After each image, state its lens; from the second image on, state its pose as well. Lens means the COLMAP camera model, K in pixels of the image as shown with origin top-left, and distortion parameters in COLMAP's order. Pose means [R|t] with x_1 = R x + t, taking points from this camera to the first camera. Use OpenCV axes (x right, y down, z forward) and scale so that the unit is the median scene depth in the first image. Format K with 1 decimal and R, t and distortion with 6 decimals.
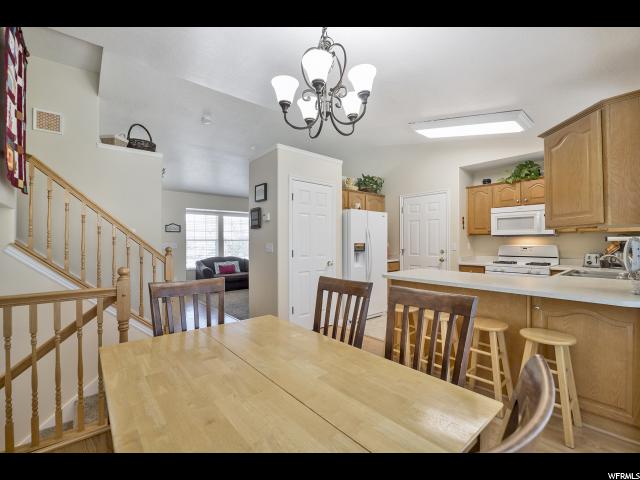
lens RADIAL K [[284.6, 0, 313.8], [0, 284.6, 243.9], [0, 0, 1]] dist [-0.015284, -0.001359]
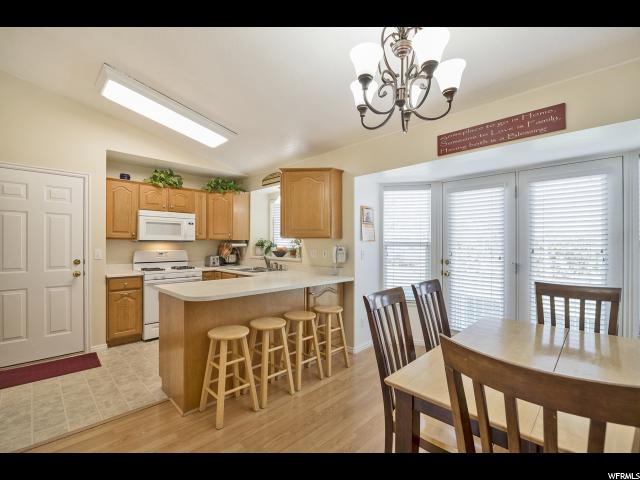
lens RADIAL K [[284.6, 0, 320.9], [0, 284.6, 244.4], [0, 0, 1]] dist [-0.015284, -0.001359]
pose [[-0.096978, 0.002284, 0.995284, -0.301339], [0.004641, 0.999988, -0.001843, -0.012847], [-0.995276, 0.004440, -0.096987, 0.515736]]
